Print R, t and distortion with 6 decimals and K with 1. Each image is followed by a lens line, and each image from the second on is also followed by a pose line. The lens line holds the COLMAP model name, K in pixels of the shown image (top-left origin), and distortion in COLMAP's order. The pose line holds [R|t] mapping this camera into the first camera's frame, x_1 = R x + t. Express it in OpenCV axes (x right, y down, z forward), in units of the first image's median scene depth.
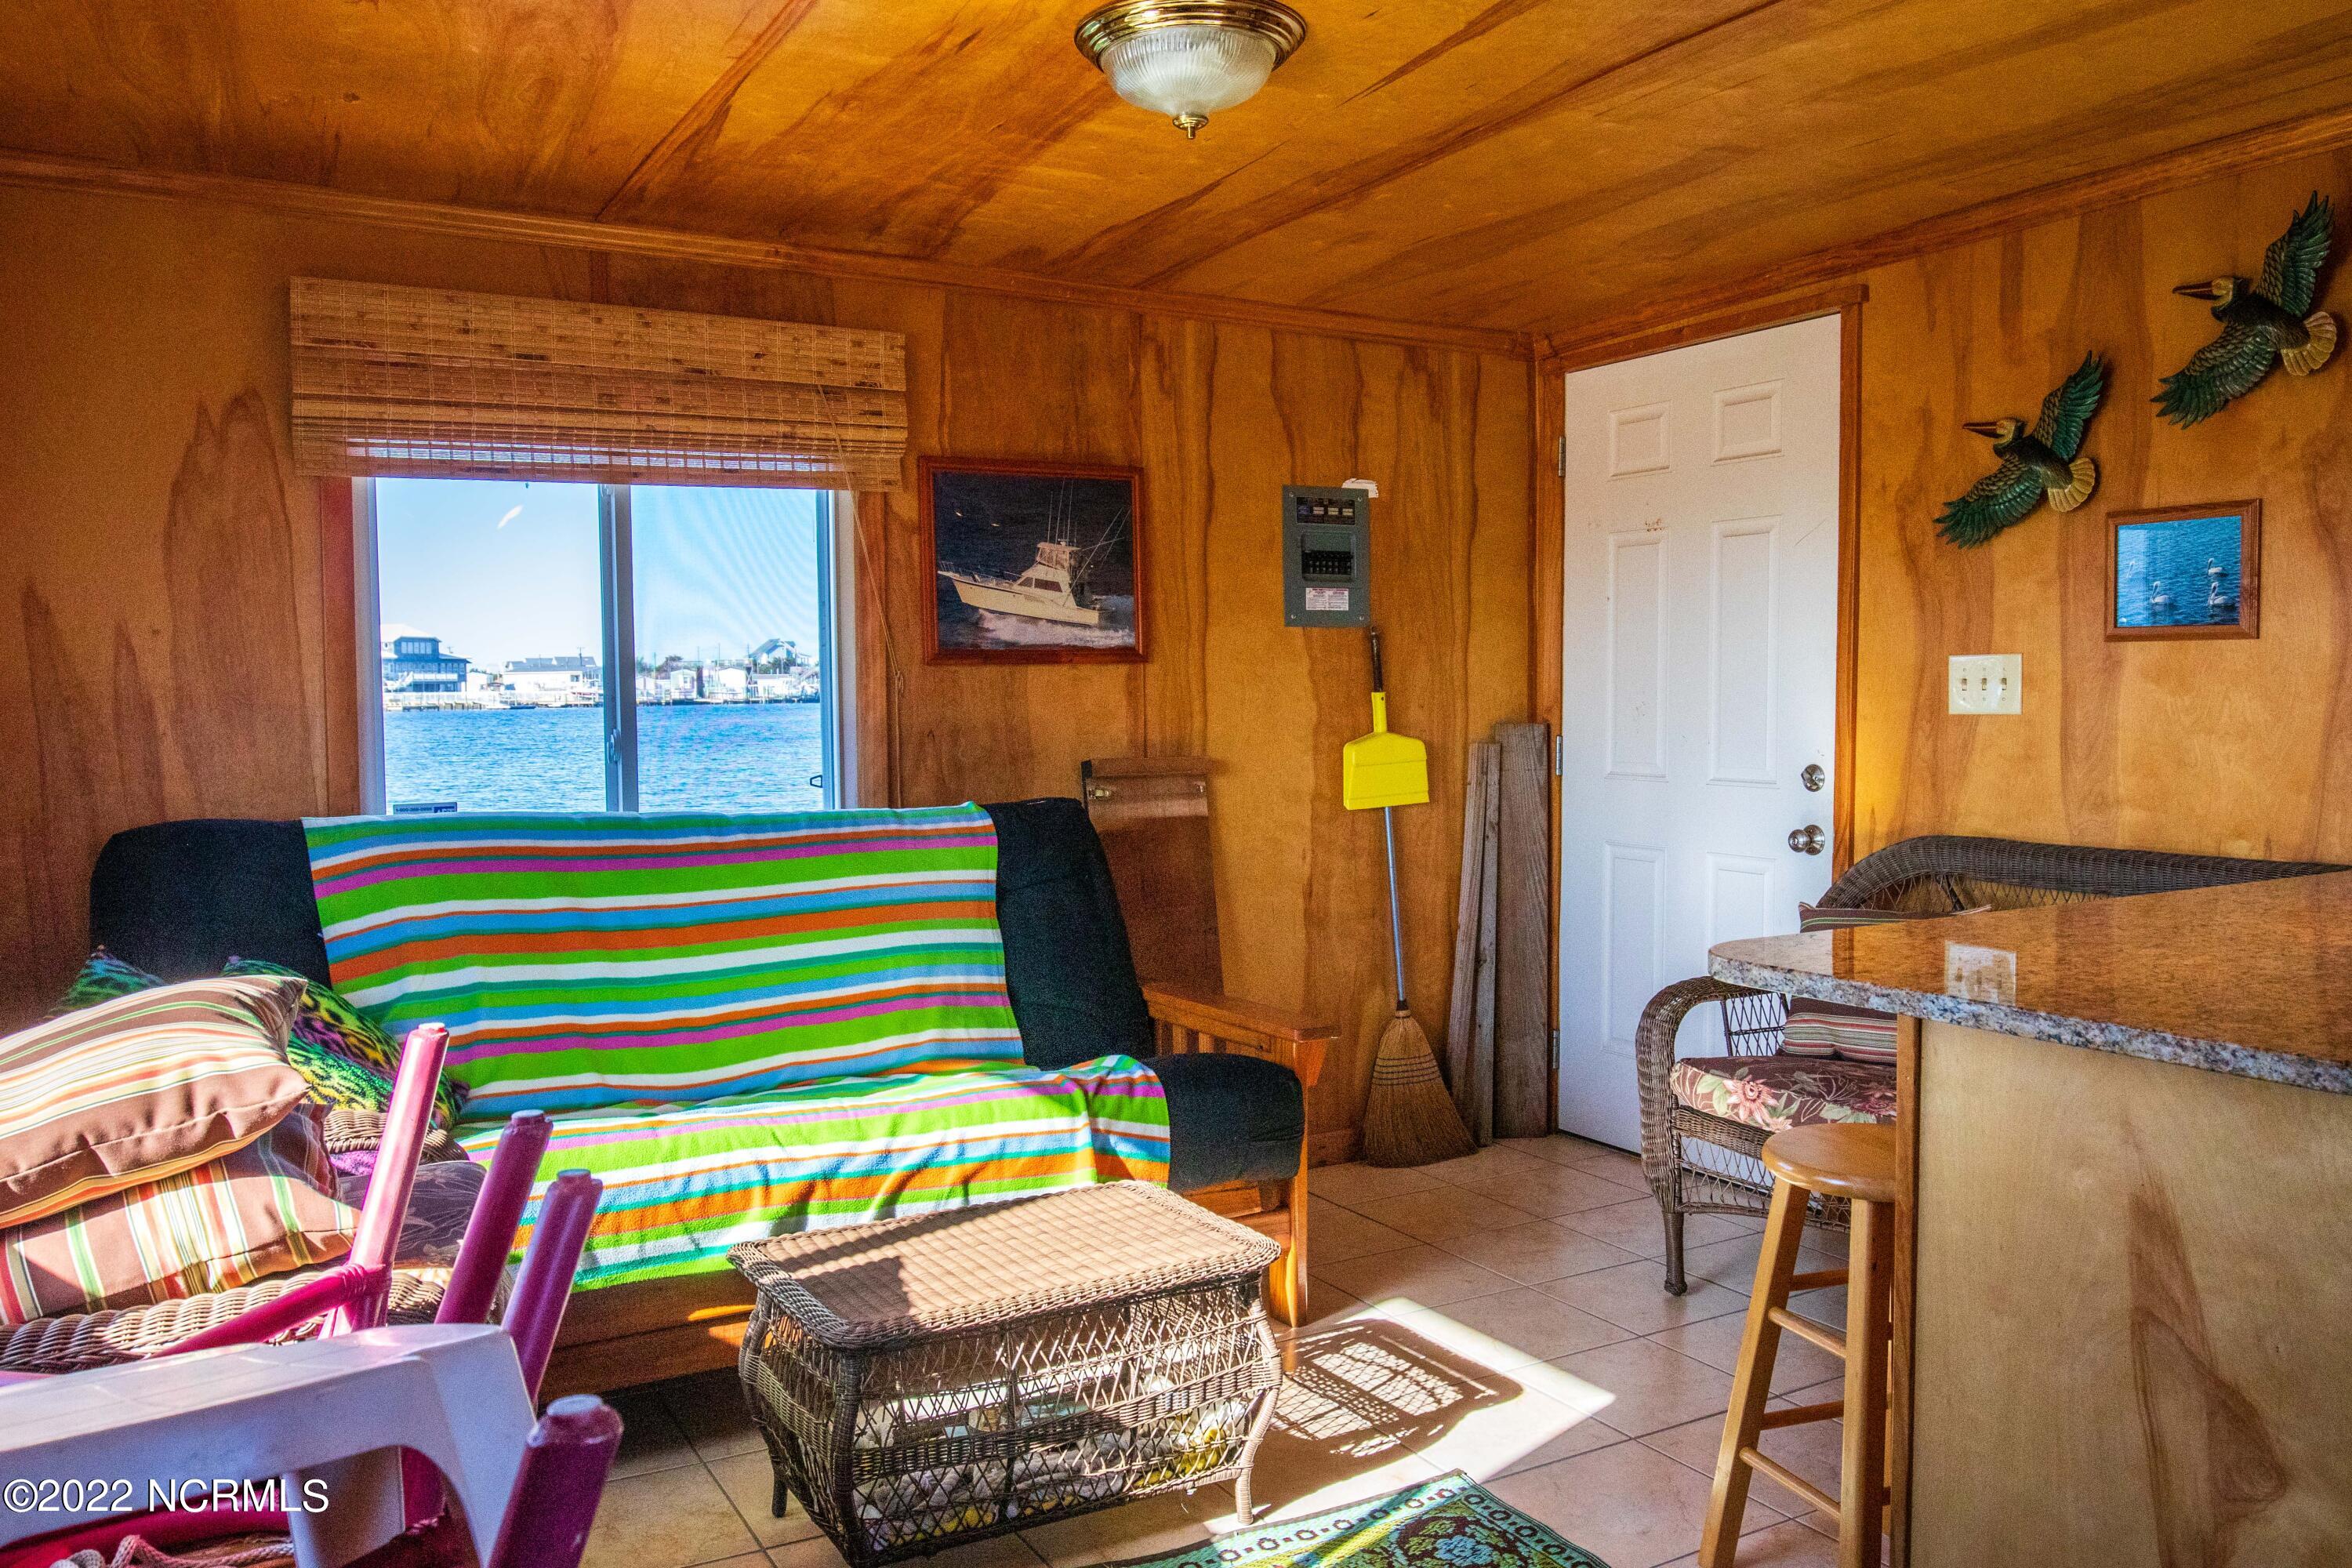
lens RADIAL K [[1796.1, 0, 1176.0], [0, 1796.1, 784.0], [0, 0, 1]] dist [-0.000489, -0.071115]
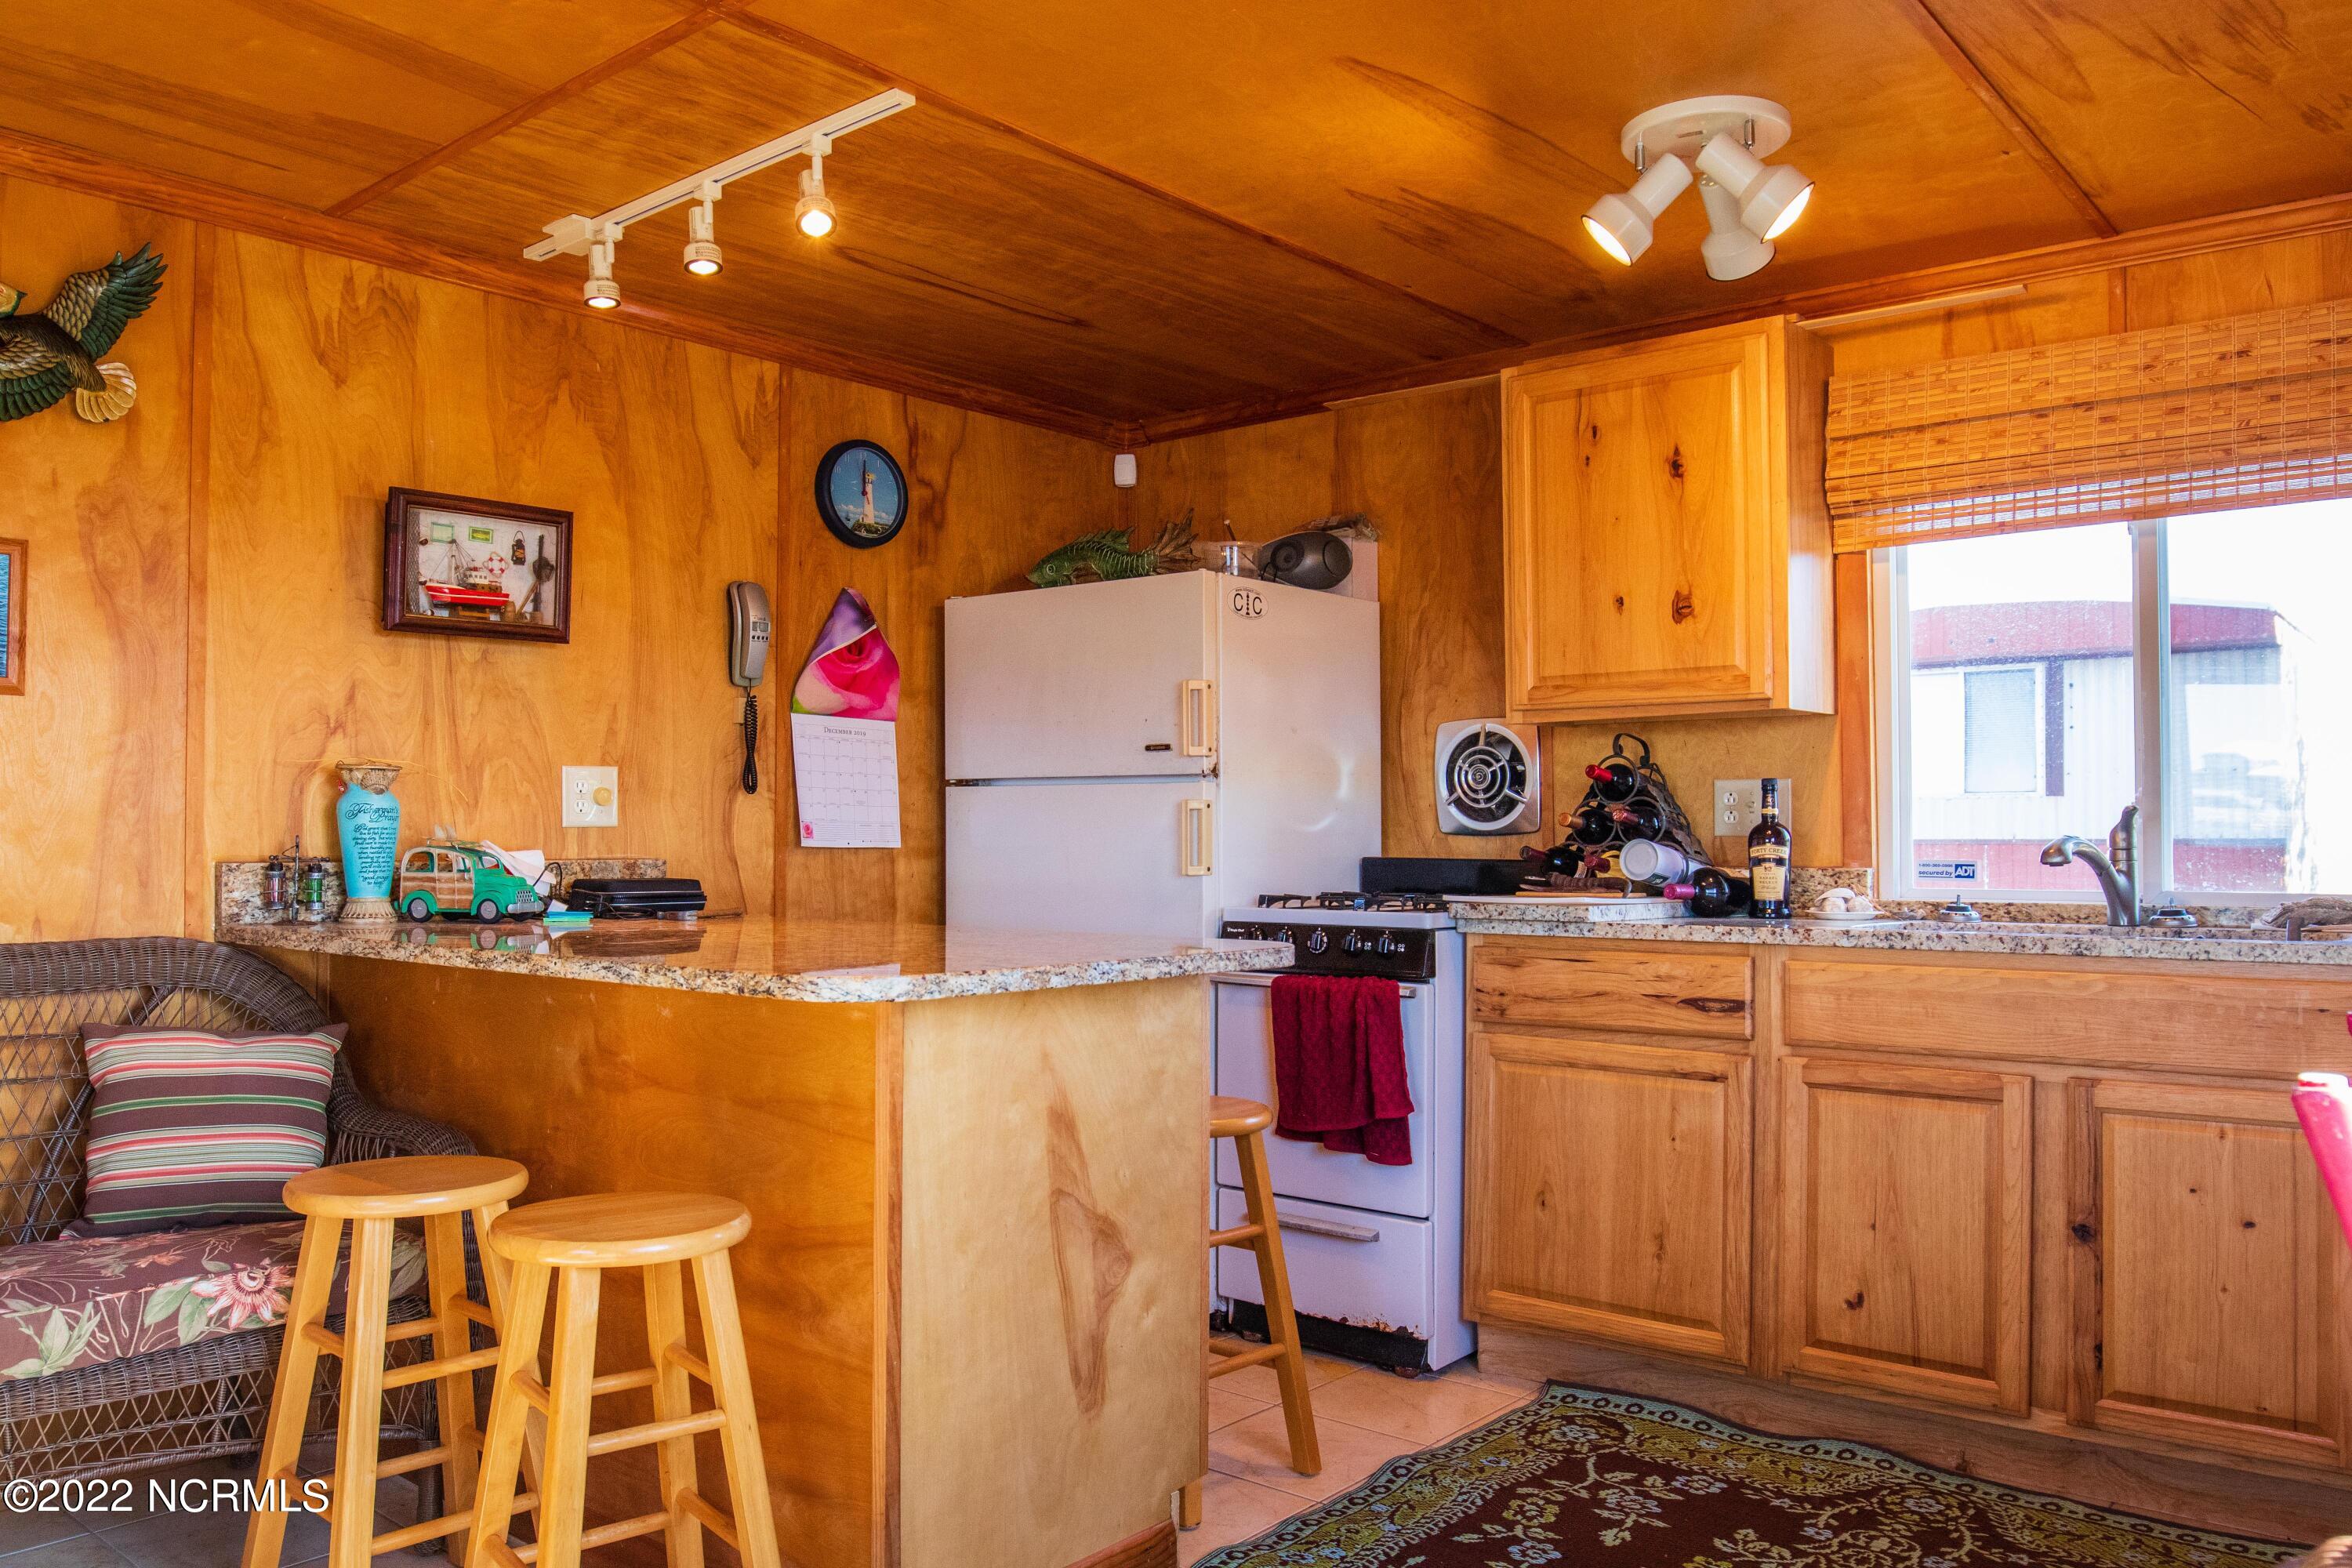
lens RADIAL K [[1665.4, 0, 1176.0], [0, 1665.4, 784.0], [0, 0, 1]] dist [-0.001517, -0.001191]
pose [[-0.379091, 0.027629, 0.924947, -0.619303], [0.056625, 0.998374, -0.006614, 0.000040], [-0.923625, 0.049868, -0.380039, 1.285249]]
